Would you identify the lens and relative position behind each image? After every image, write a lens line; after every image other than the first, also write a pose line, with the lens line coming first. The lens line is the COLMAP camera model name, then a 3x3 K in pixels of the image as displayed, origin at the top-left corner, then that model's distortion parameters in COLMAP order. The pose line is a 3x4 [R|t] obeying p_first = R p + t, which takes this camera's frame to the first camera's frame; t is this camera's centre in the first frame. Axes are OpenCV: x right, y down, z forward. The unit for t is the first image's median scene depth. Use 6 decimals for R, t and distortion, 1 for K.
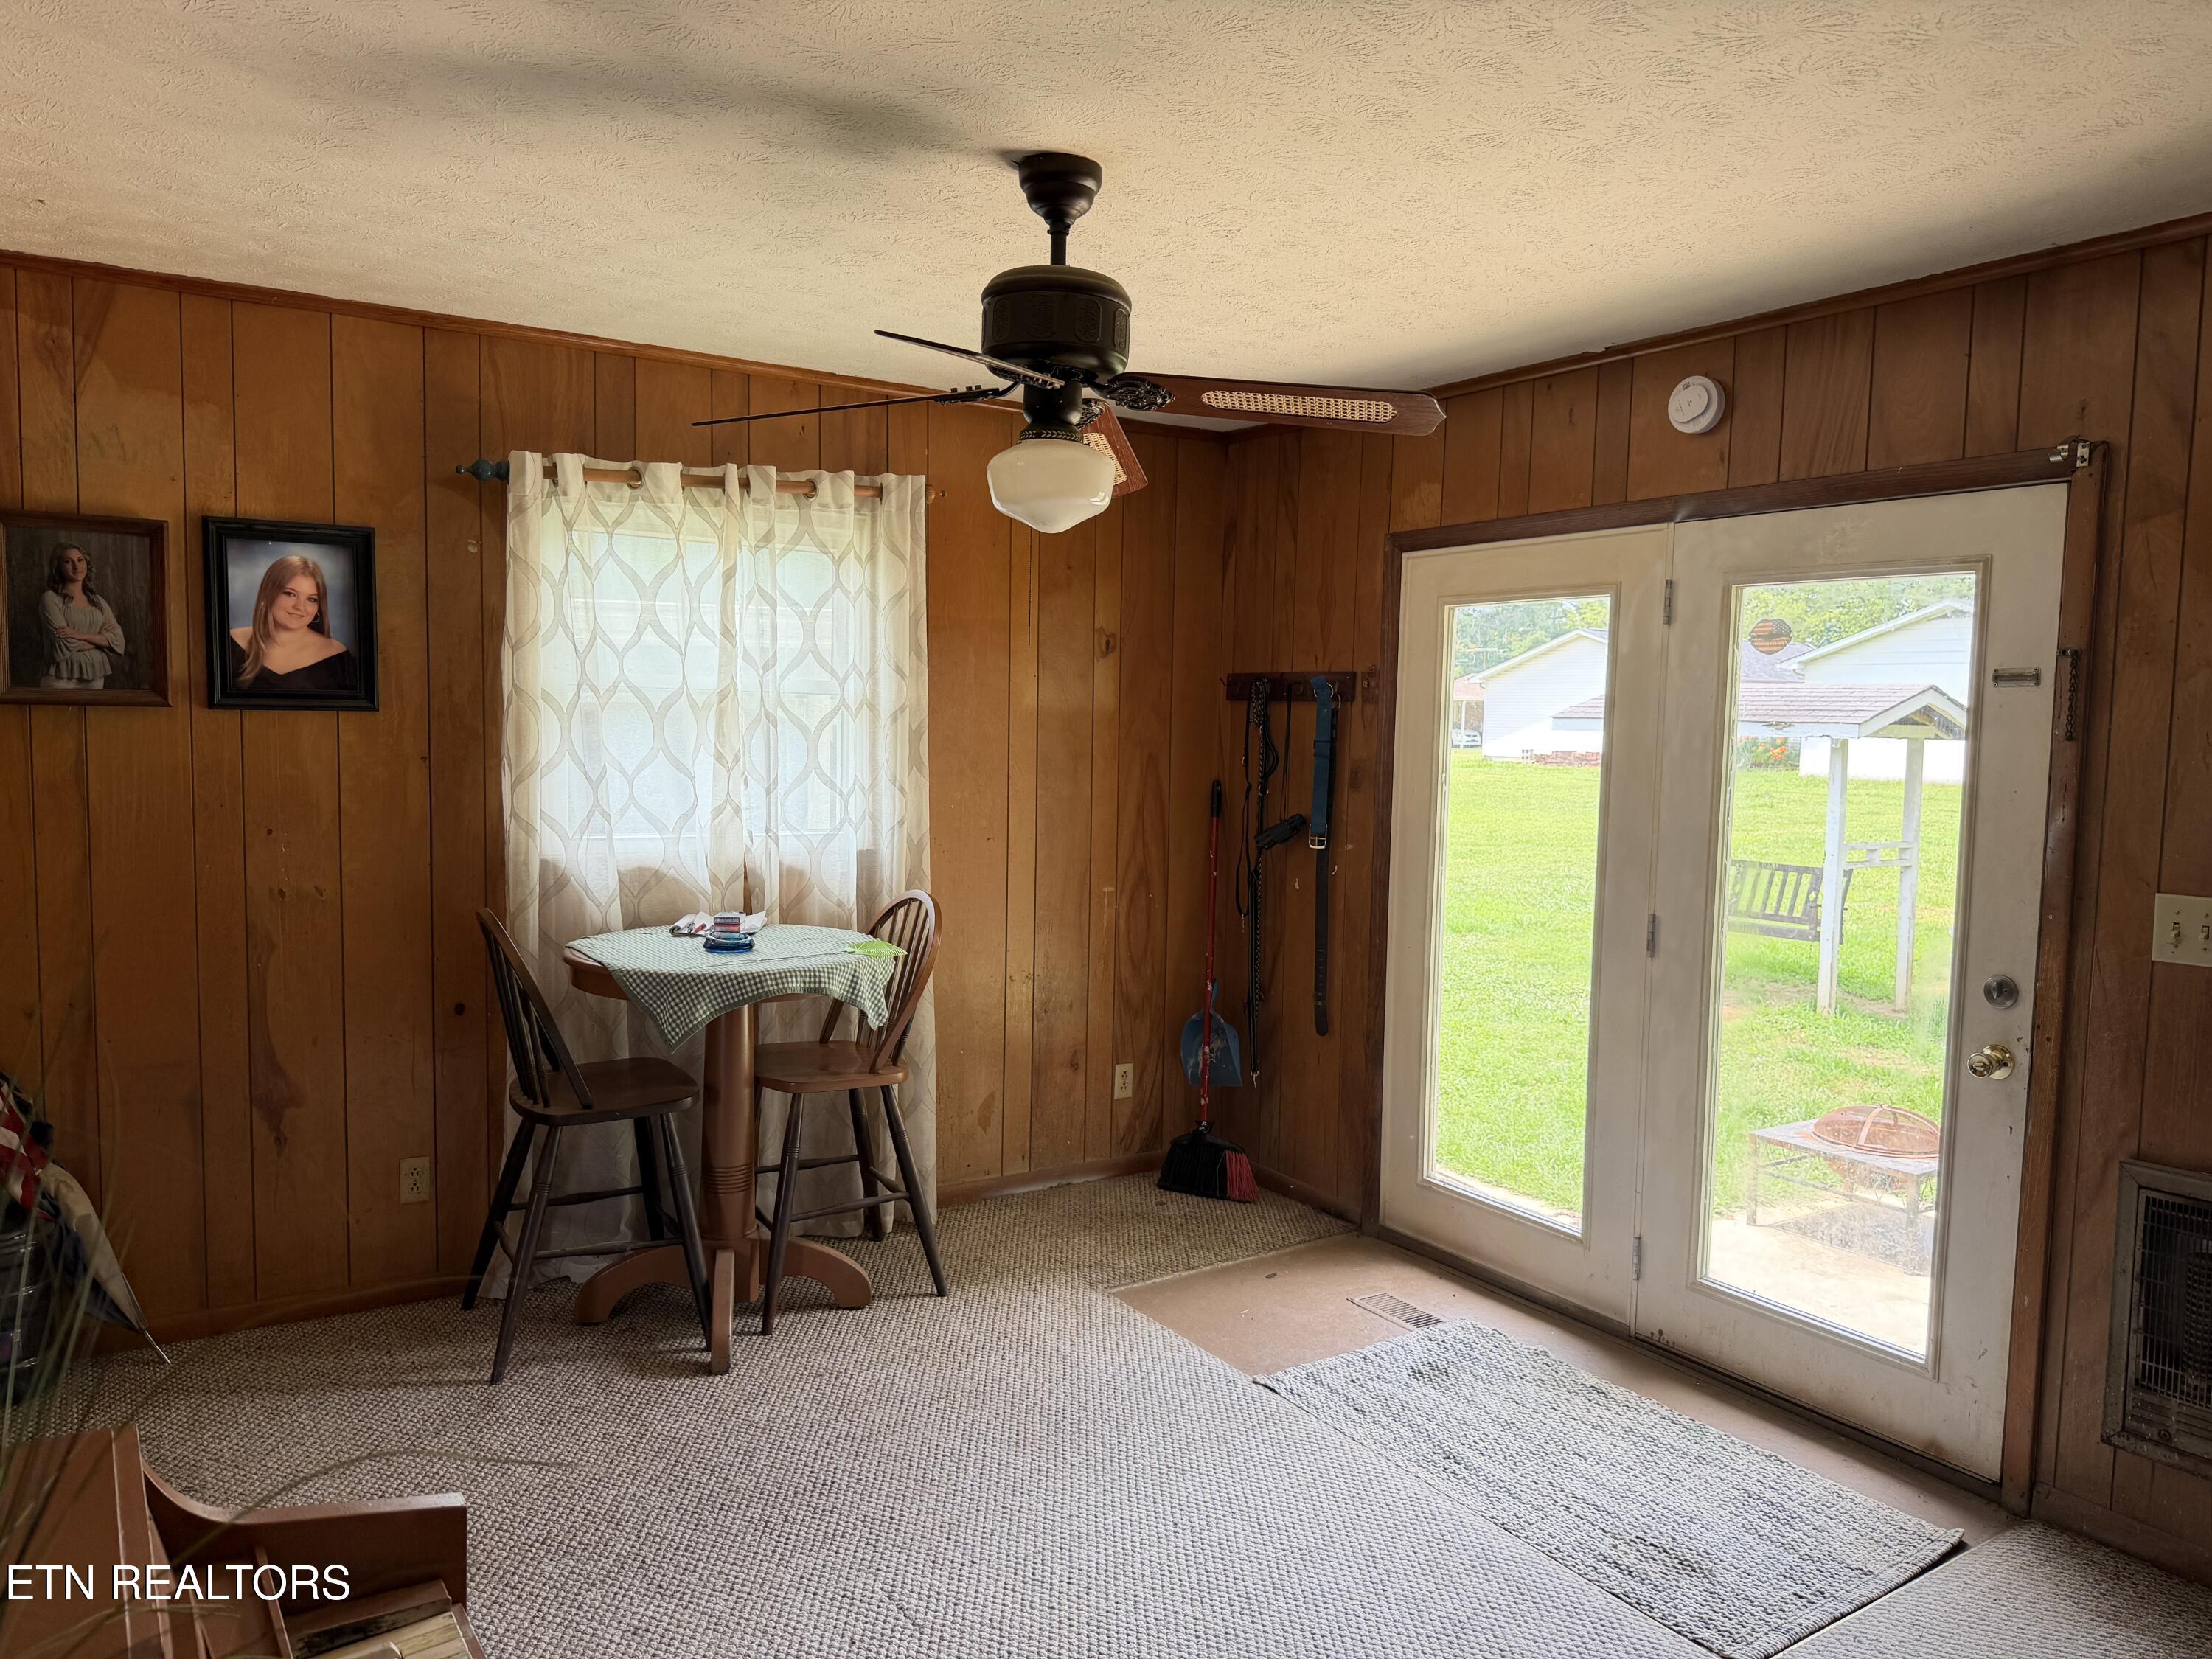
lens RADIAL K [[1550.8, 0, 1107.5], [0, 1550.8, 835.7], [0, 0, 1]] dist [0.052584, -0.074480]
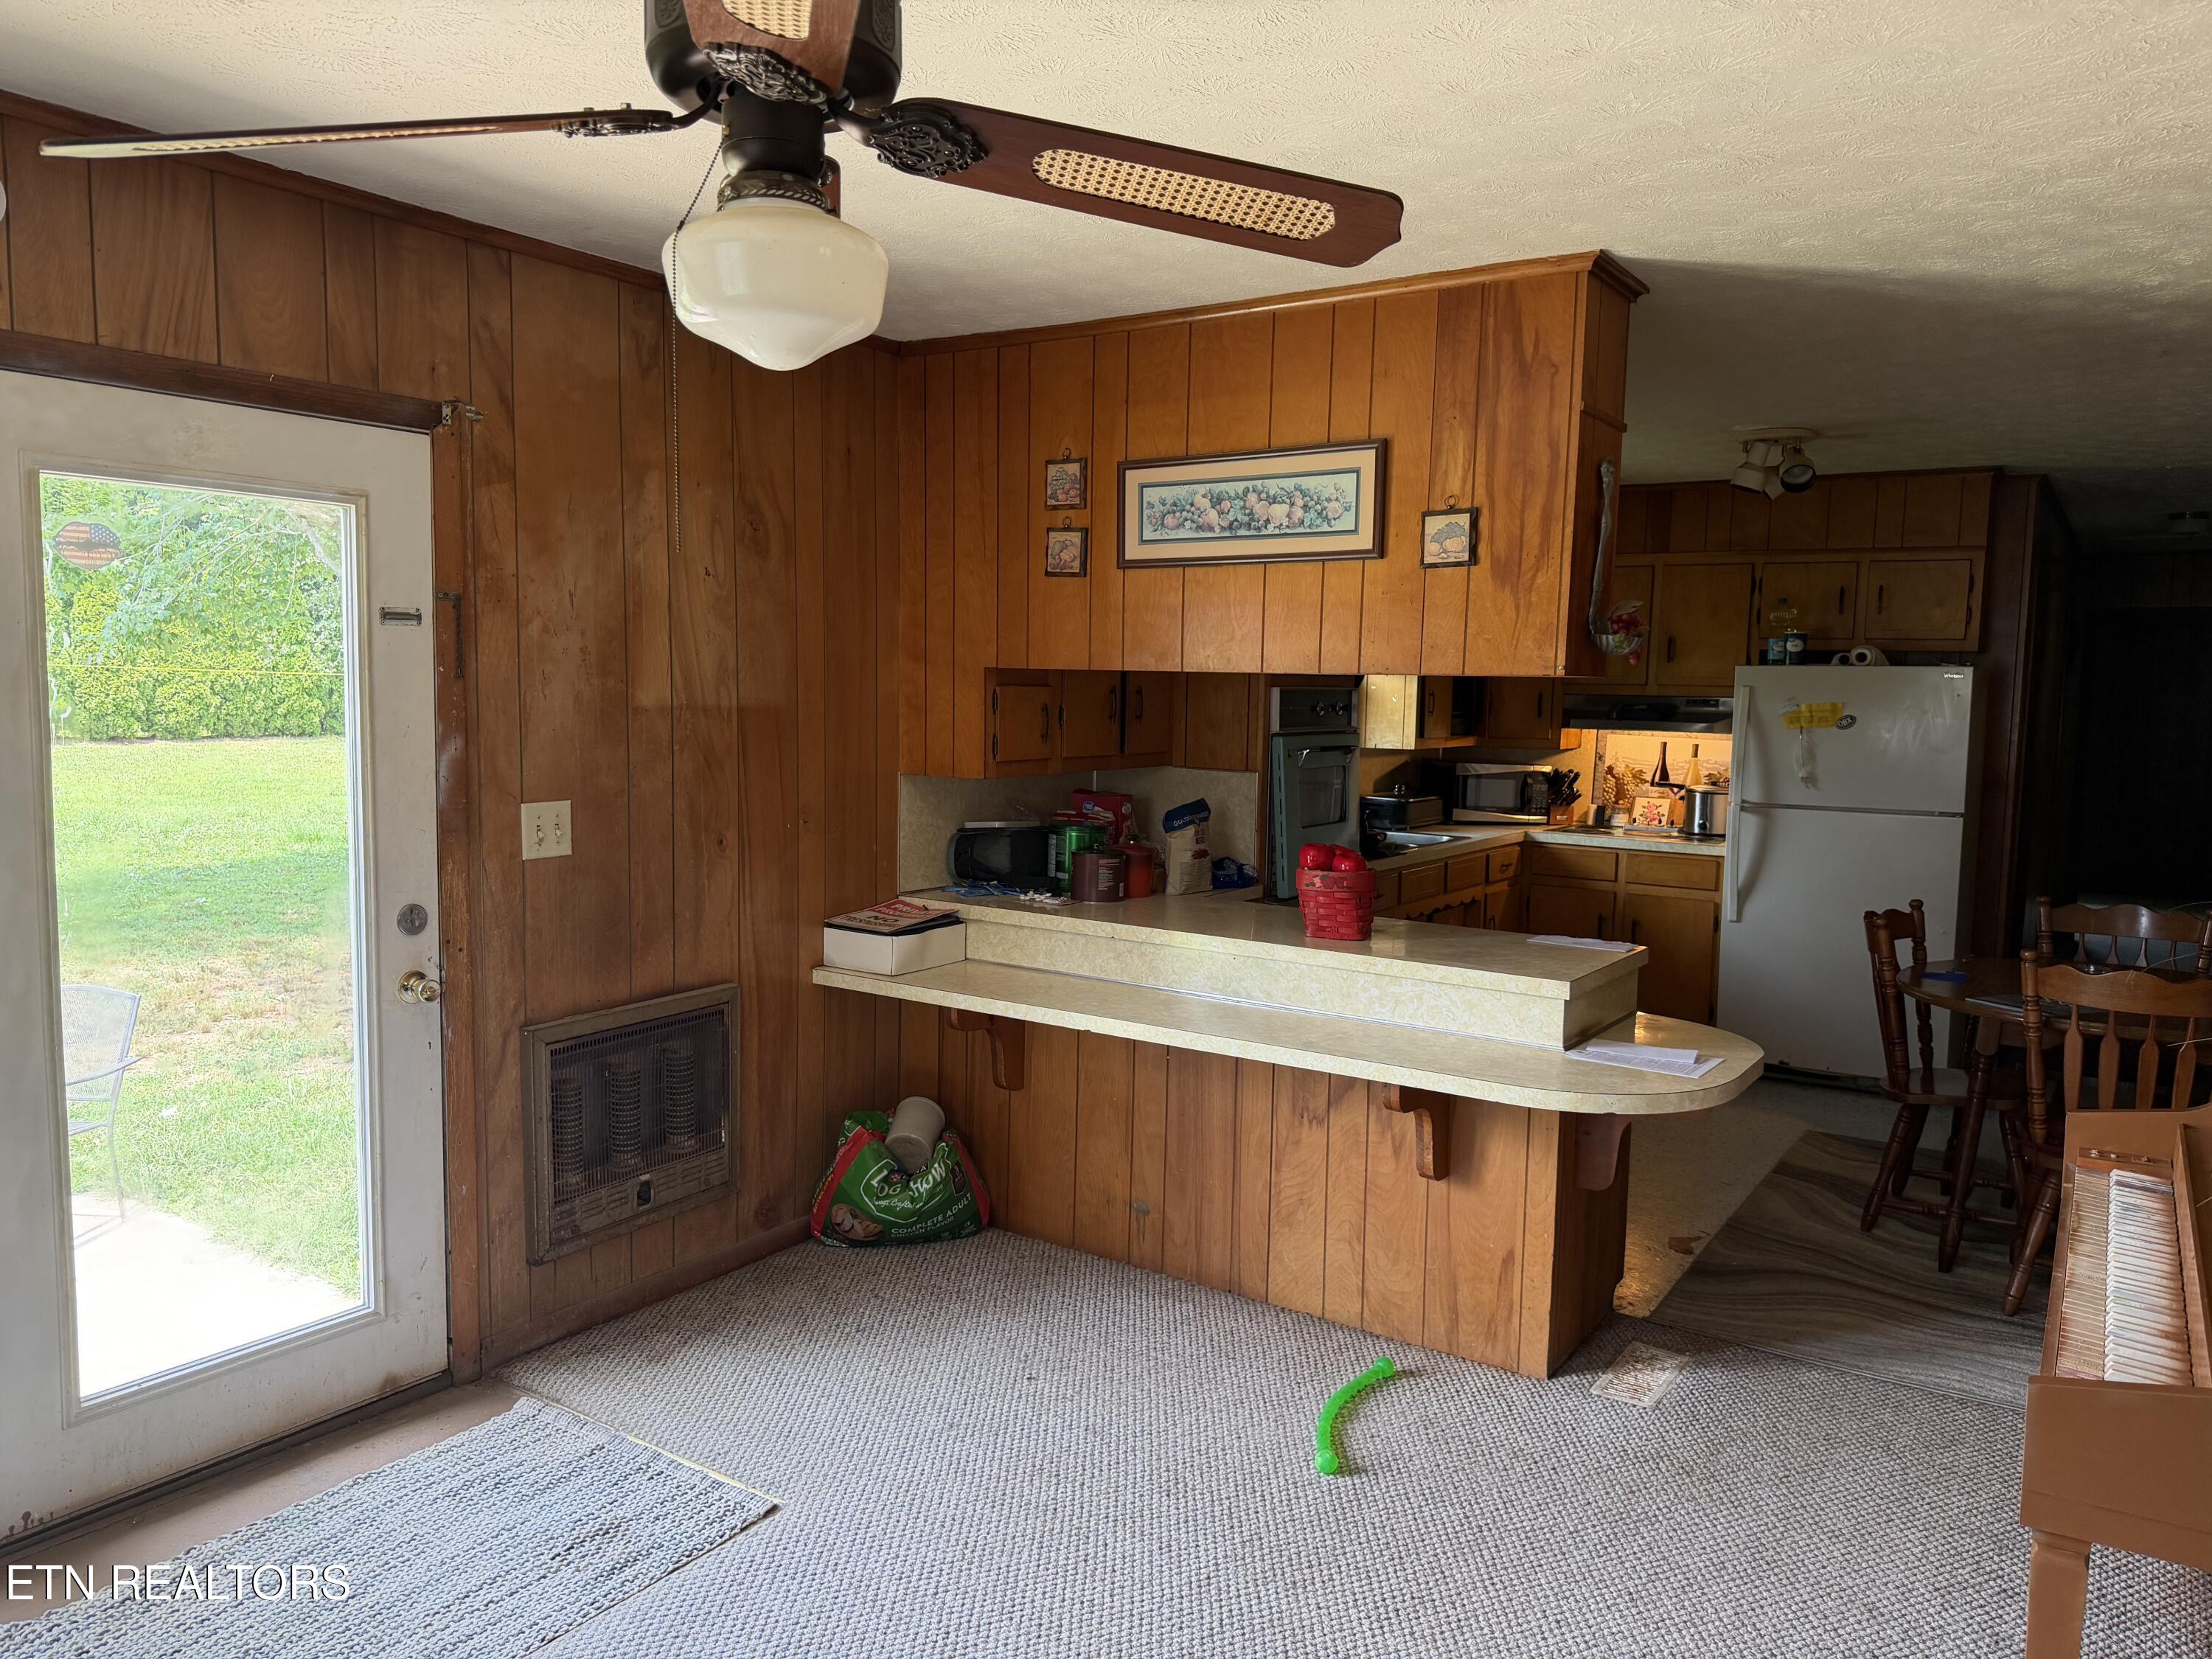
lens RADIAL K [[1550.8, 0, 1107.5], [0, 1550.8, 835.7], [0, 0, 1]] dist [0.052584, -0.074480]
pose [[-0.380925, -0.120597, 0.916707, -0.565812], [0.045756, 0.987784, 0.148961, -0.091518], [-0.923473, 0.098688, -0.370753, 0.977691]]
